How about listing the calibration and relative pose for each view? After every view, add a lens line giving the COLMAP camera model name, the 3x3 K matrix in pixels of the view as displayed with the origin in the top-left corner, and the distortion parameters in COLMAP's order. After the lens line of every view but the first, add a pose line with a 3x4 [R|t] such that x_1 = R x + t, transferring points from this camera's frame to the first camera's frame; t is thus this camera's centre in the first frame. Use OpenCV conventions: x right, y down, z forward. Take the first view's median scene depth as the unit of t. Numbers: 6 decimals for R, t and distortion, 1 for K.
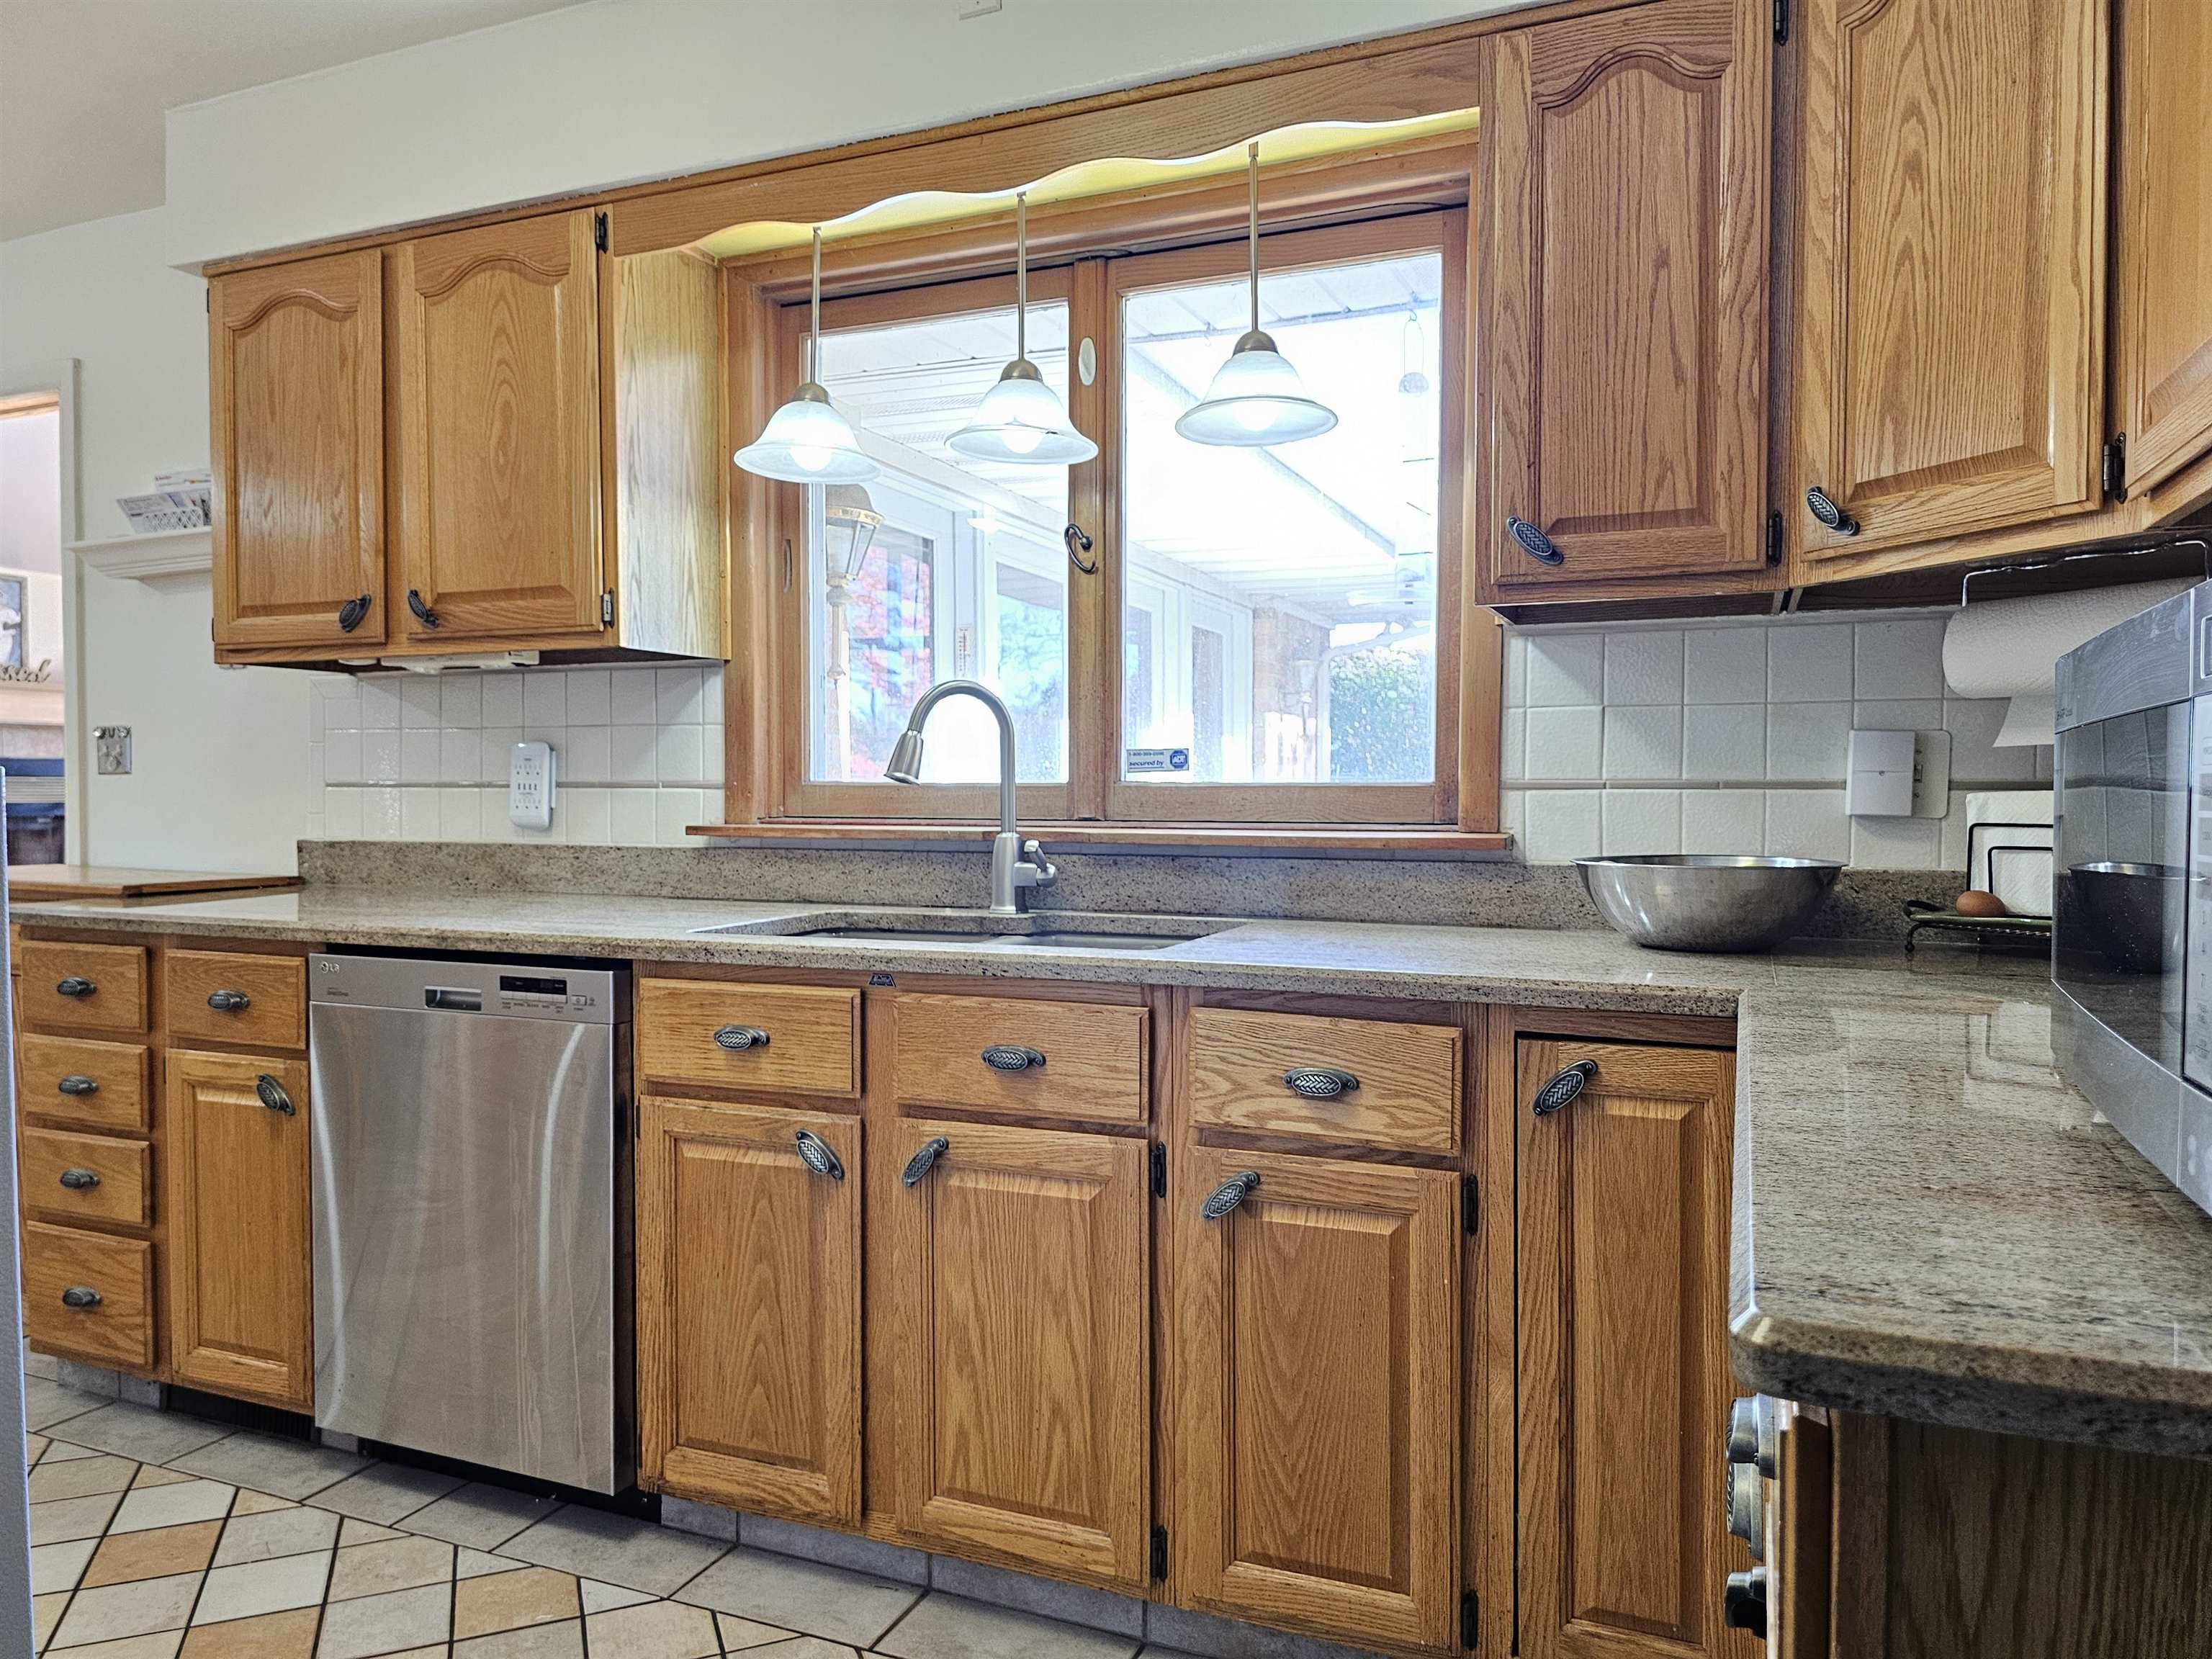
lens RADIAL K [[1481.3, 0, 1090.7], [0, 1481.3, 834.0], [0, 0, 1]] dist [0.053488, -0.025959]
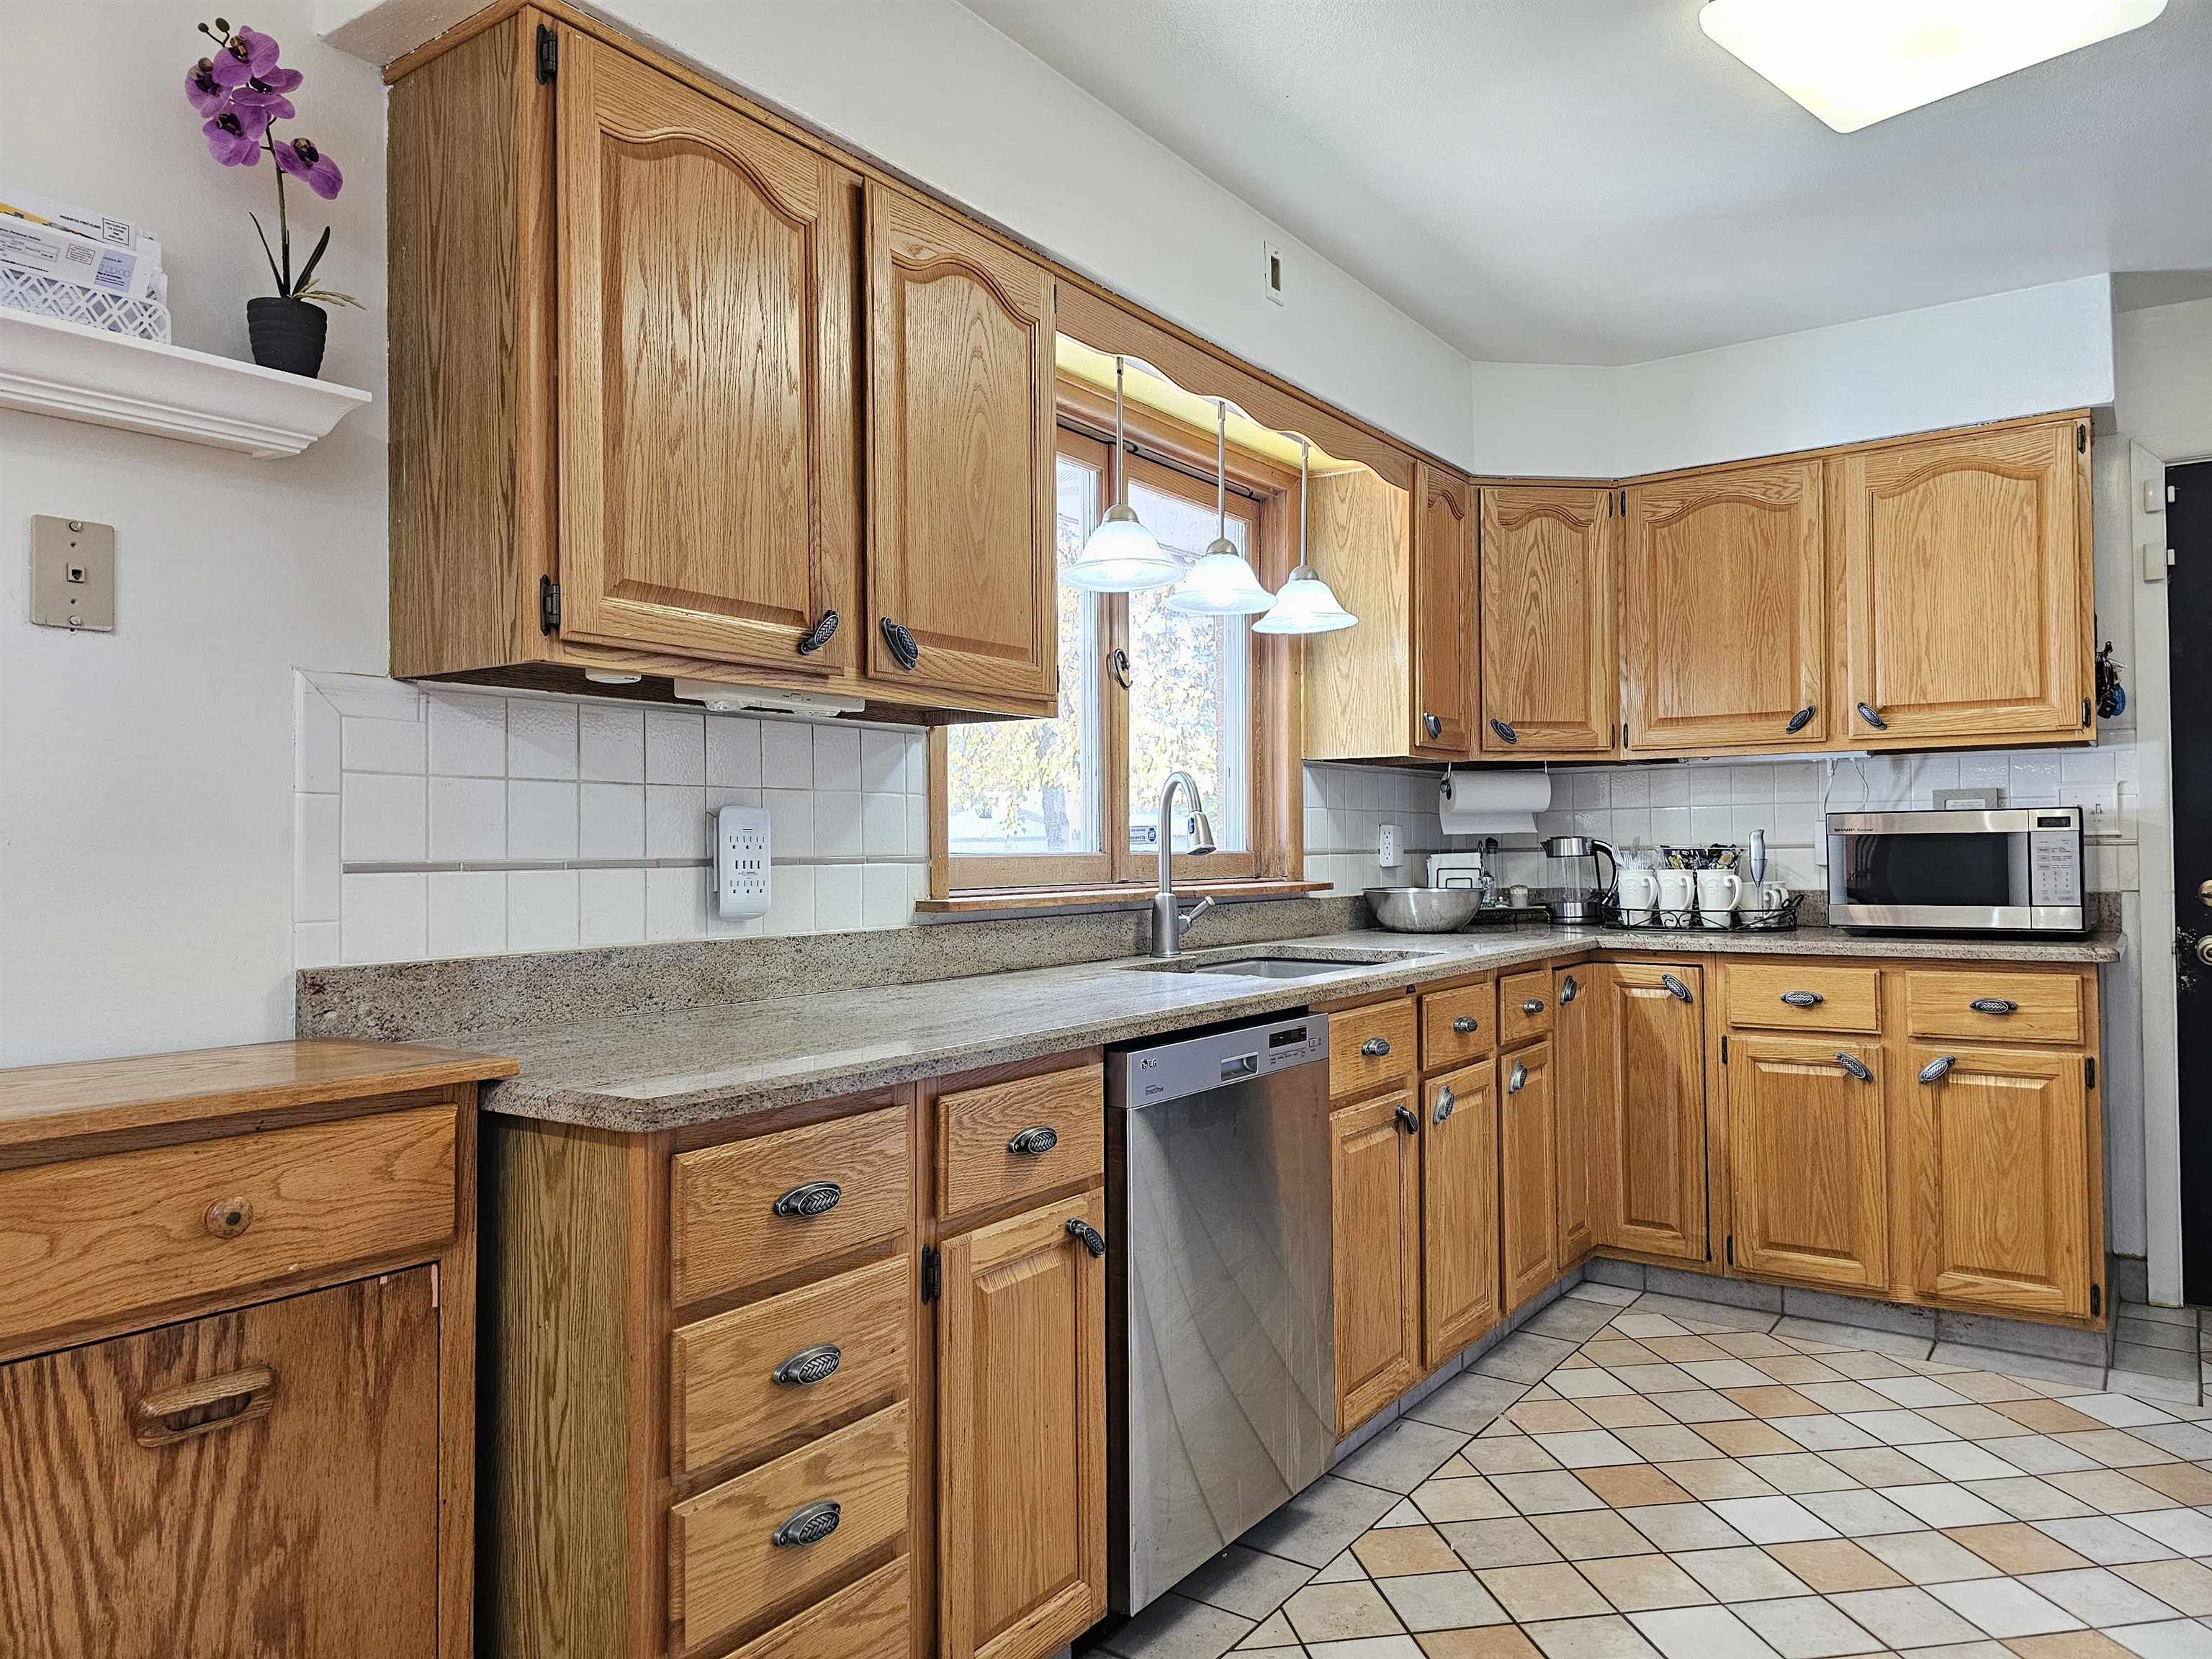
lens RADIAL K [[1481.3, 0, 1088.2], [0, 1481.3, 825.4], [0, 0, 1]] dist [0.053488, -0.025959]
pose [[0.219873, 0.011645, 0.975459, -1.289097], [0.042184, 0.998880, -0.021433, -0.033037], [-0.974616, 0.045862, 0.219135, 0.782421]]
